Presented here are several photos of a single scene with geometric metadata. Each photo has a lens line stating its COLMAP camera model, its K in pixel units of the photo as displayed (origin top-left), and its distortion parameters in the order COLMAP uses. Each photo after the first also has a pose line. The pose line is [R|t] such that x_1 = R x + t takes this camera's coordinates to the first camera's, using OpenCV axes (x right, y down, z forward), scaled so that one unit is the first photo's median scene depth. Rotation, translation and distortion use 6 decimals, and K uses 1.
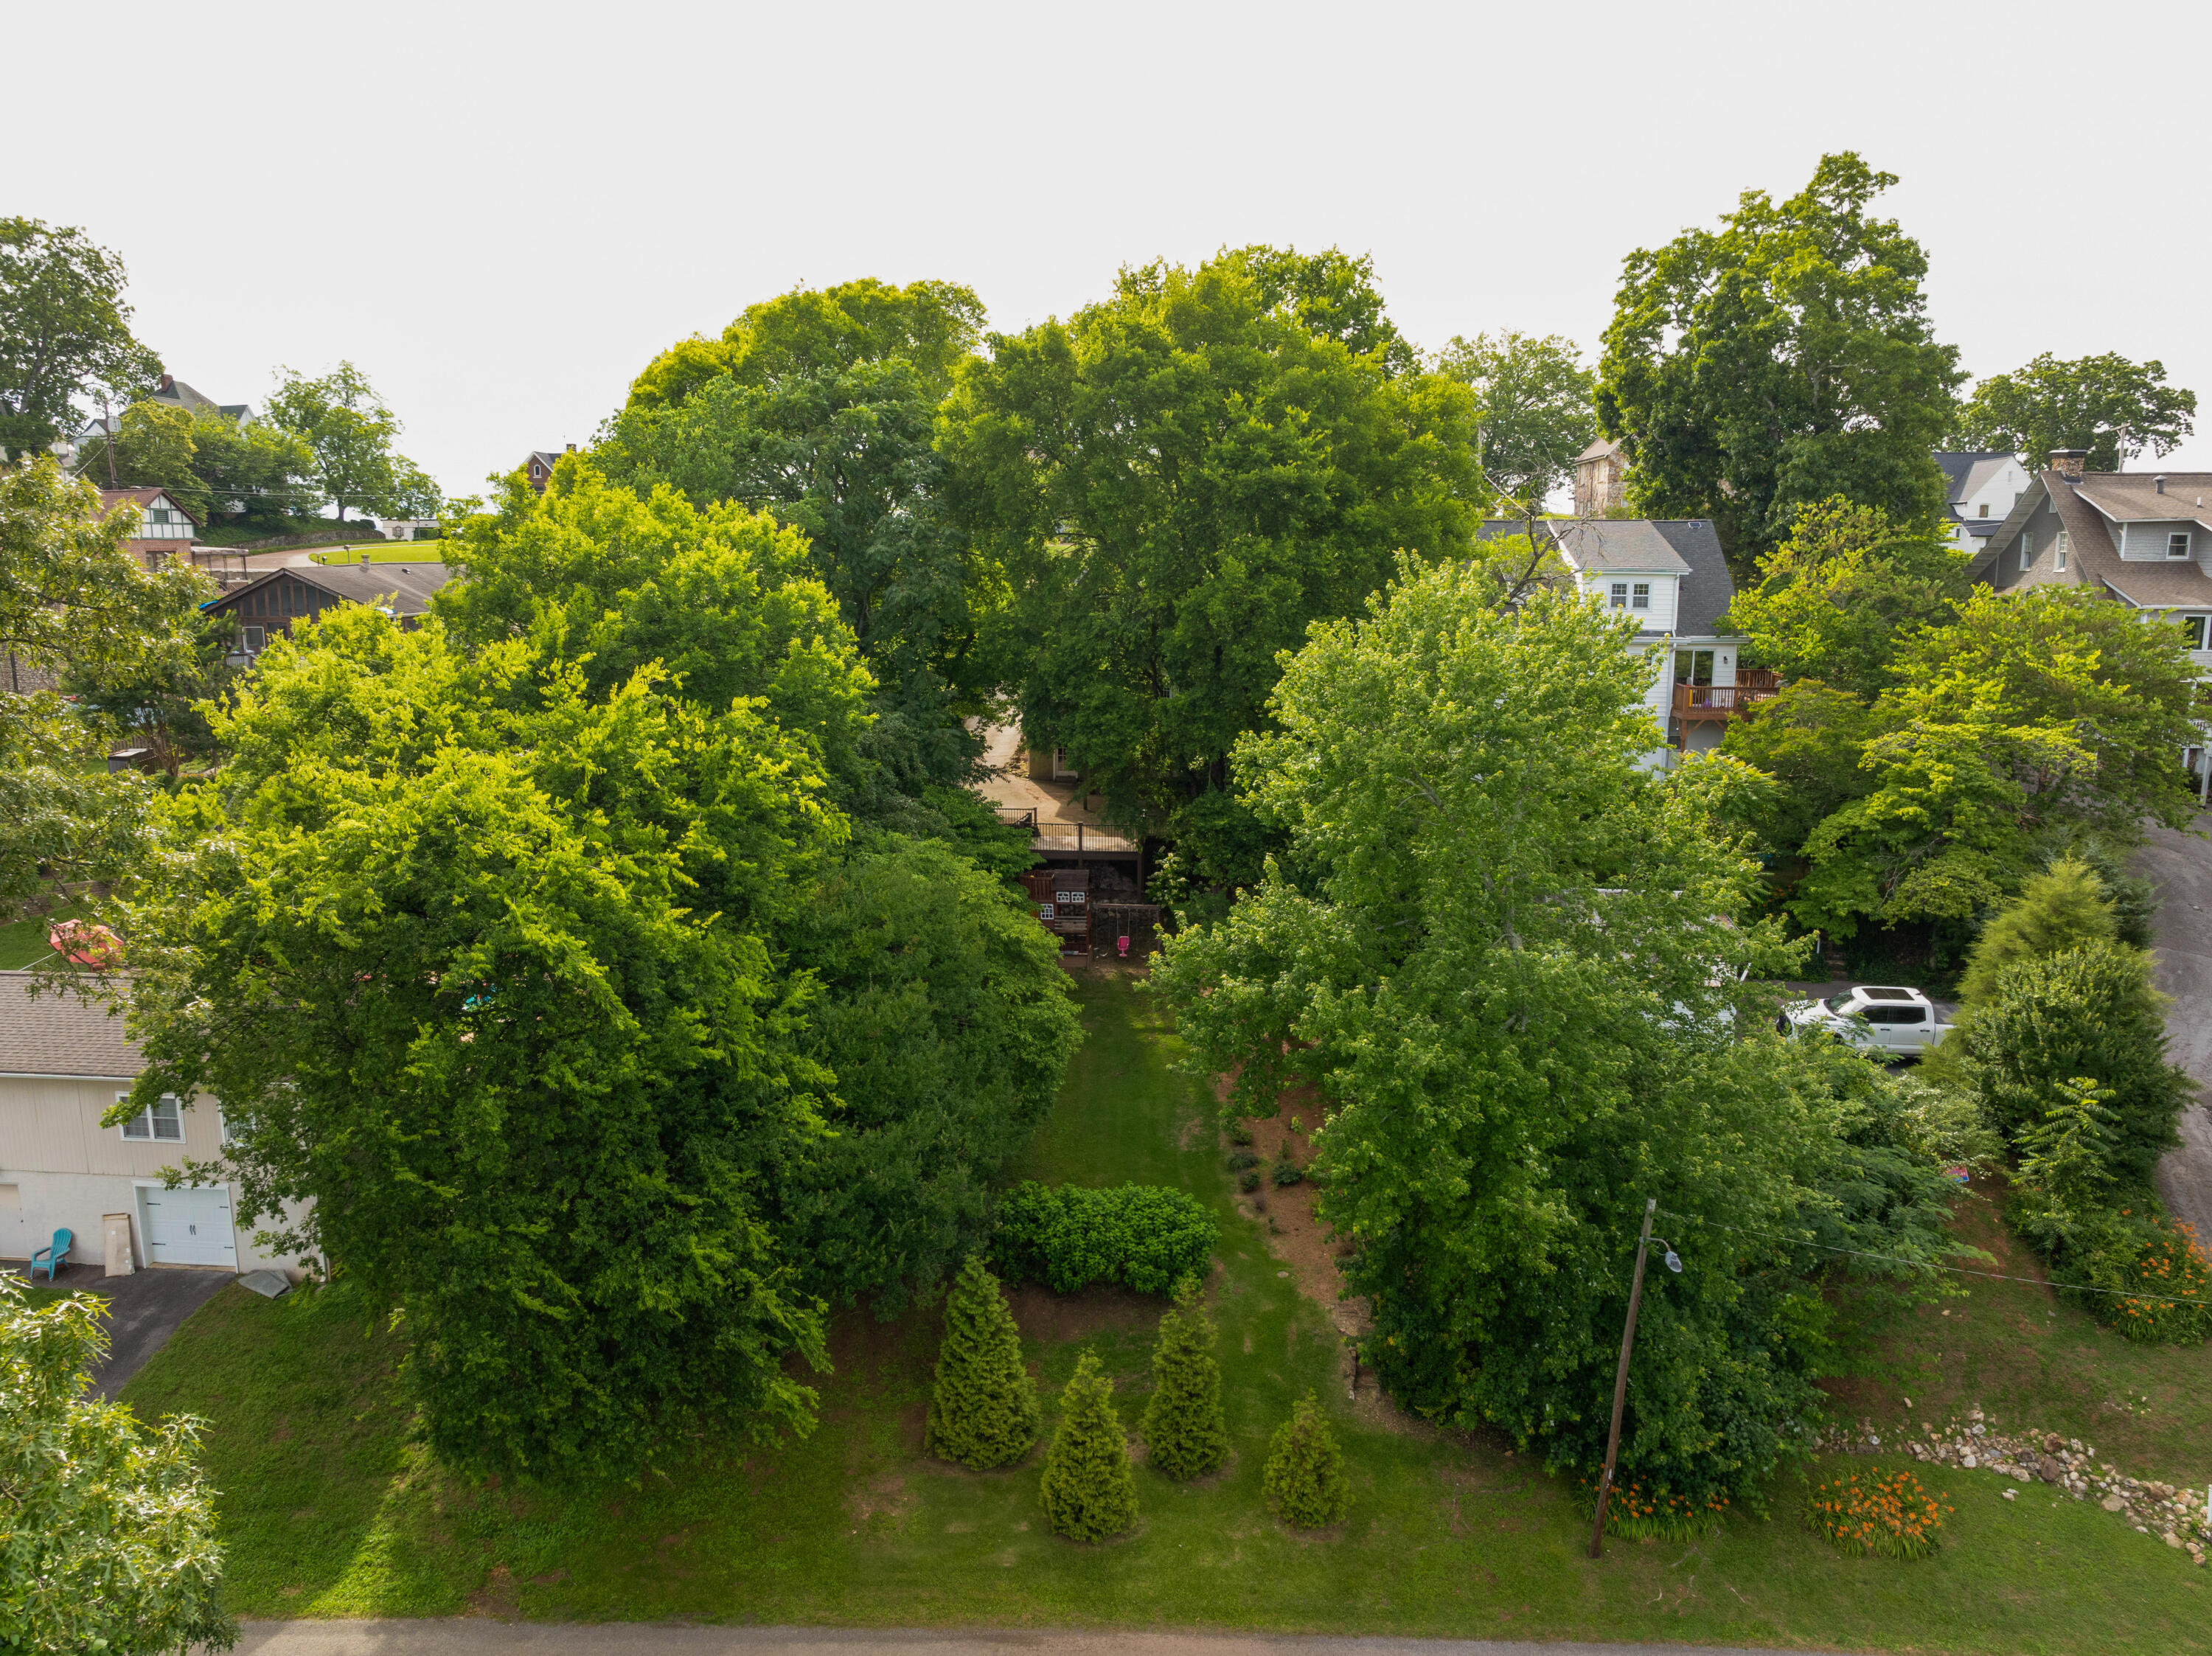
lens RADIAL K [[1581.2, 0, 1140.2], [0, 1581.2, 829.8], [0, 0, 1]] dist [-0.038589, 0.000040]
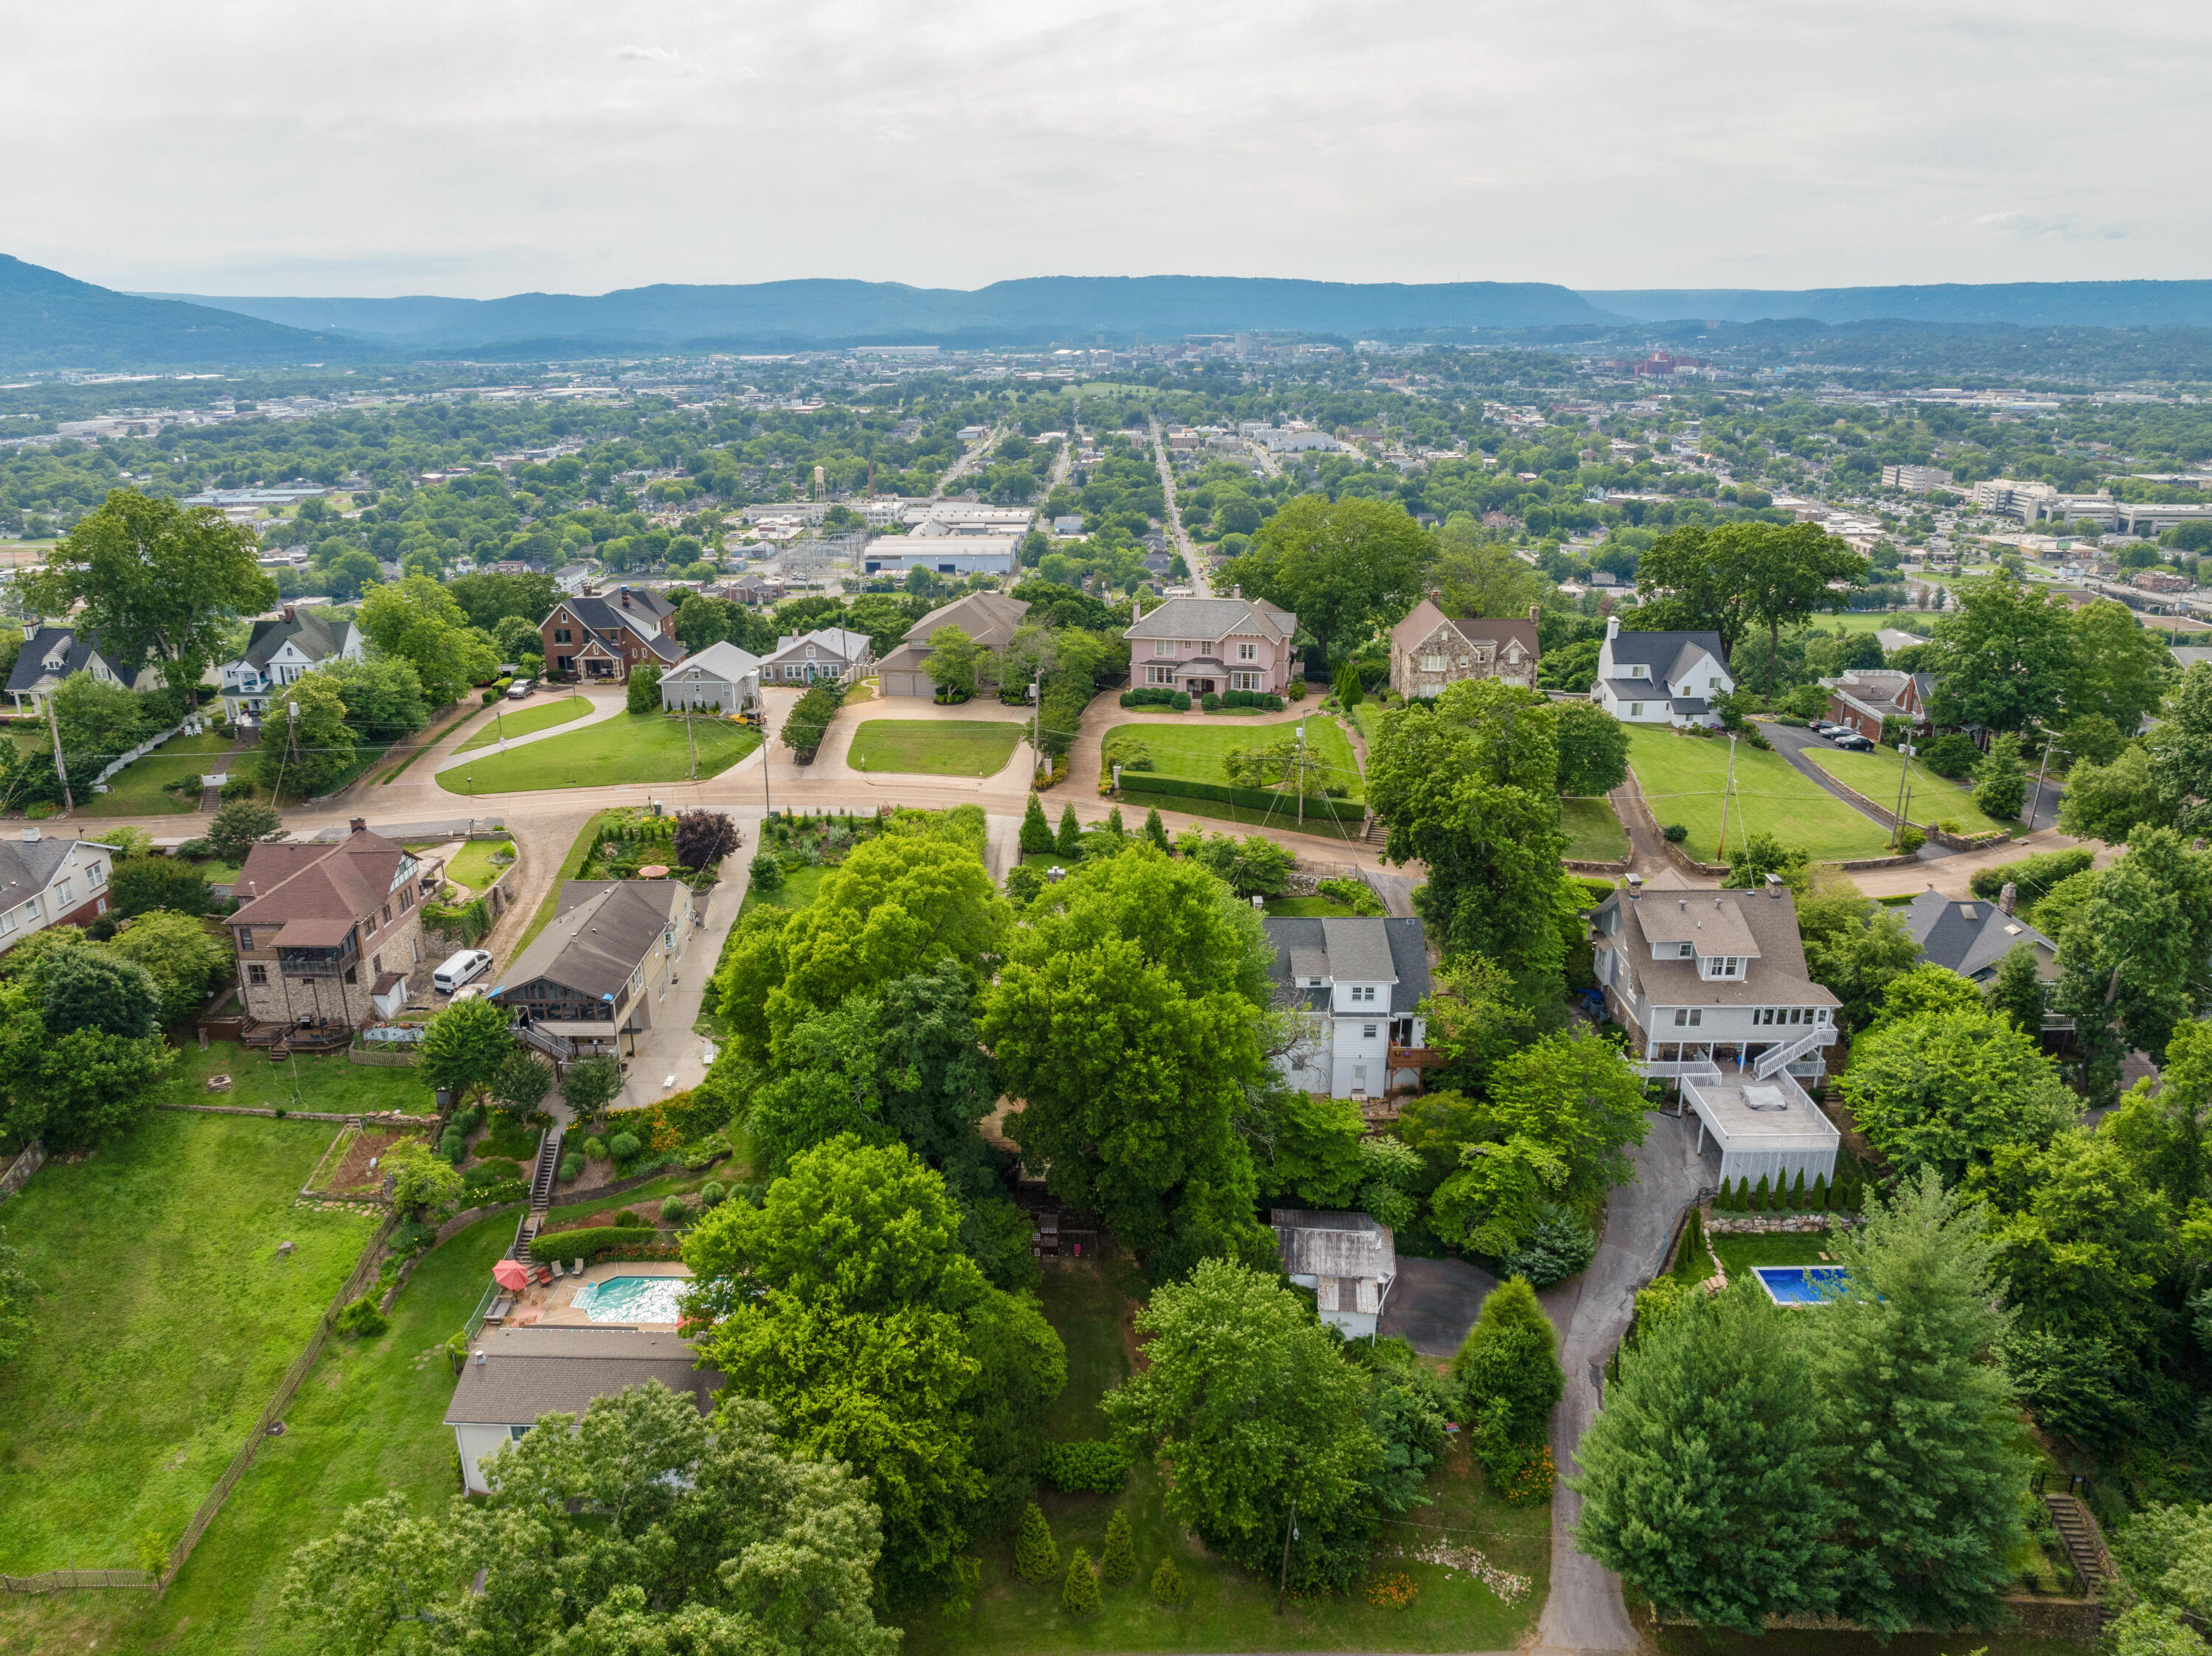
lens RADIAL K [[1581.2, 0, 1140.2], [0, 1581.2, 829.8], [0, 0, 1]] dist [-0.038589, 0.000040]
pose [[0.997759, -0.020961, 0.063540, -0.069007], [0.010623, 0.987242, 0.158872, -1.123924], [-0.066059, -0.157841, 0.985252, -1.217249]]
